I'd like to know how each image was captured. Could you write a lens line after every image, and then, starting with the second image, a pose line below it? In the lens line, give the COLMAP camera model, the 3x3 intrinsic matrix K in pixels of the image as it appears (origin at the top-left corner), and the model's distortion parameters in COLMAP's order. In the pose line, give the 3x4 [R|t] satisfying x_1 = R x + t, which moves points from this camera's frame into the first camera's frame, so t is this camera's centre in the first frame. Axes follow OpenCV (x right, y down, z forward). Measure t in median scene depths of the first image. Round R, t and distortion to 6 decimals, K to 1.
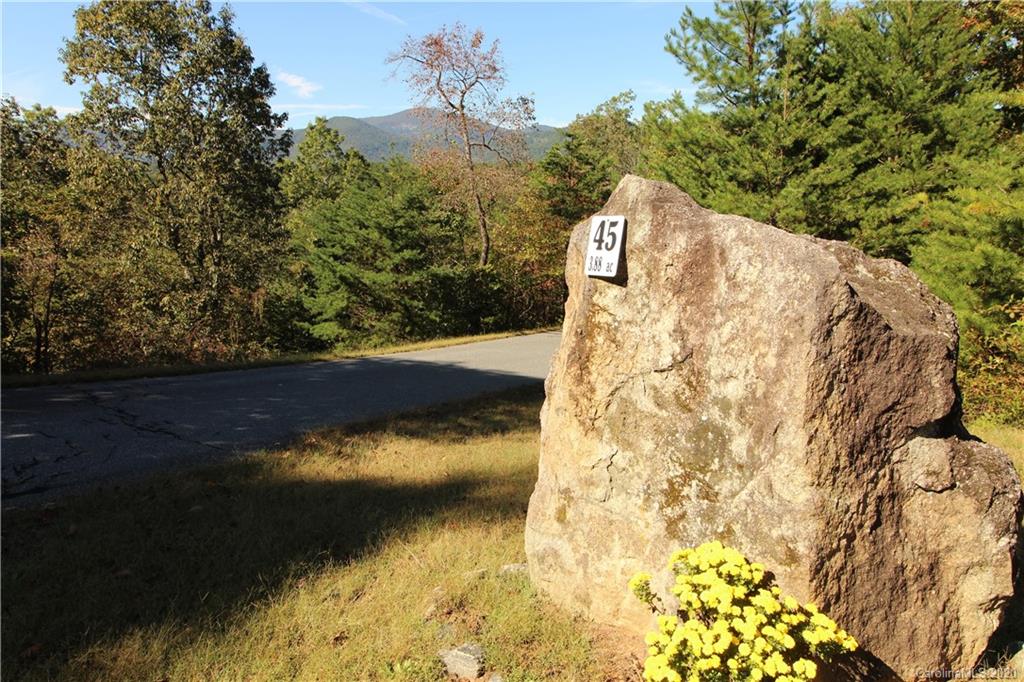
lens RADIAL K [[651.1, 0, 517.2], [0, 651.1, 336.6], [0, 0, 1]] dist [0.002422, -0.009897]
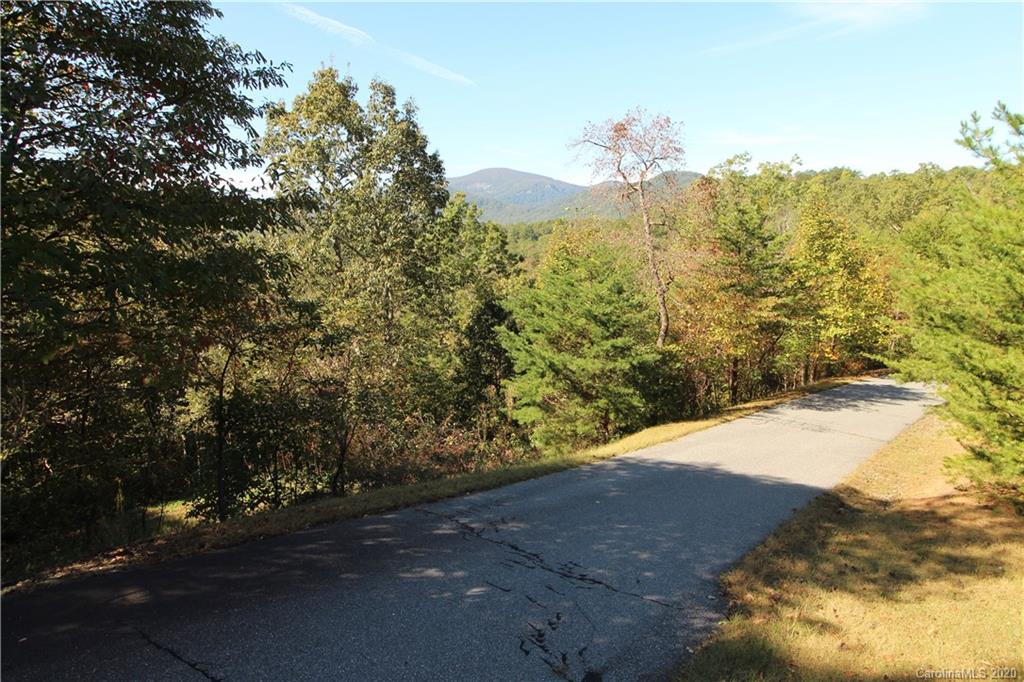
lens RADIAL K [[651.1, 0, 511.2], [0, 651.1, 334.4], [0, 0, 1]] dist [0.002422, -0.009897]
pose [[0.992998, -0.003811, -0.118073, -0.166828], [-0.006233, 0.996397, -0.084586, -0.041100], [0.117970, 0.084729, 0.989396, 0.003072]]
